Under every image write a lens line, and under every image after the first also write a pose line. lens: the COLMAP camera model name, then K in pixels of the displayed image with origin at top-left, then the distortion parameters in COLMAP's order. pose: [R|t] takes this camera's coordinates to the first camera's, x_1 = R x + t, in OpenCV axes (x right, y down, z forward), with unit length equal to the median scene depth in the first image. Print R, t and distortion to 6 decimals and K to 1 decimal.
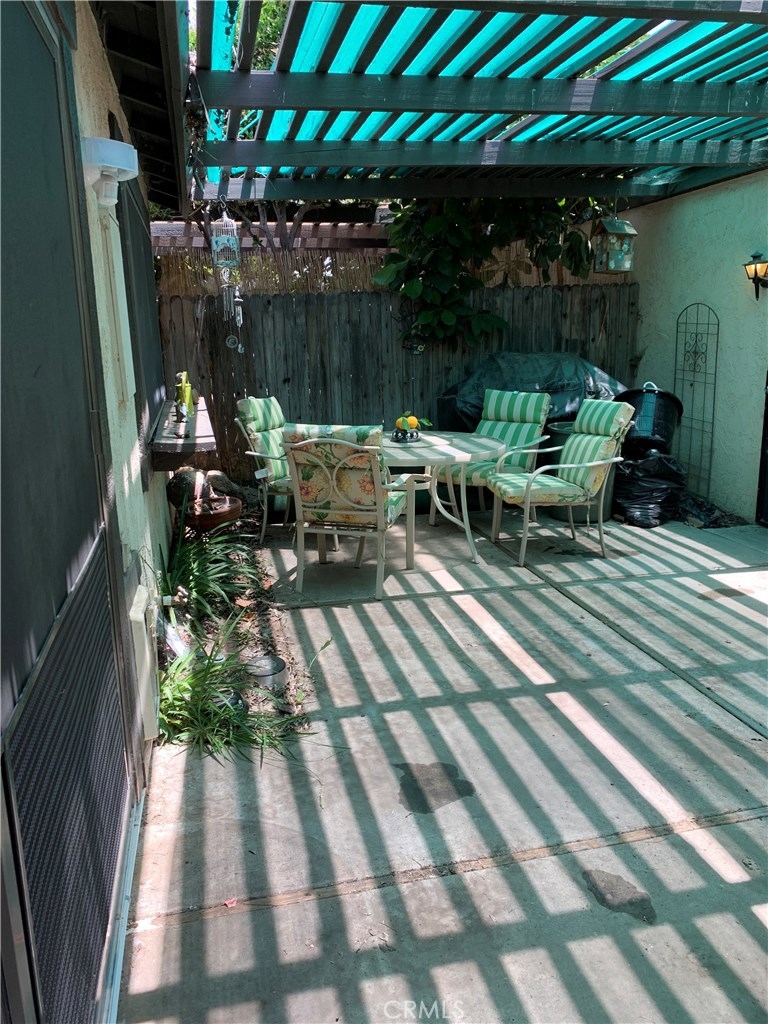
lens RADIAL K [[769.4, 0, 355.4], [0, 769.4, 514.2], [0, 0, 1]] dist [0.065753, -0.098304]
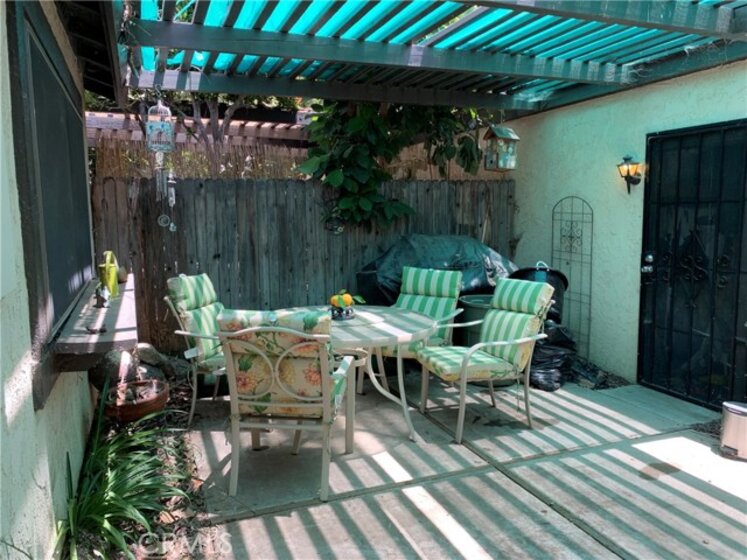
lens RADIAL K [[574.9, 0, 372.1], [0, 574.9, 276.8], [0, 0, 1]] dist [0.034253, -0.066107]
pose [[0.982570, -0.000846, 0.185889, -0.034046], [0.024384, 0.991936, -0.124372, -0.052342], [-0.184285, 0.126737, 0.974668, 0.235086]]
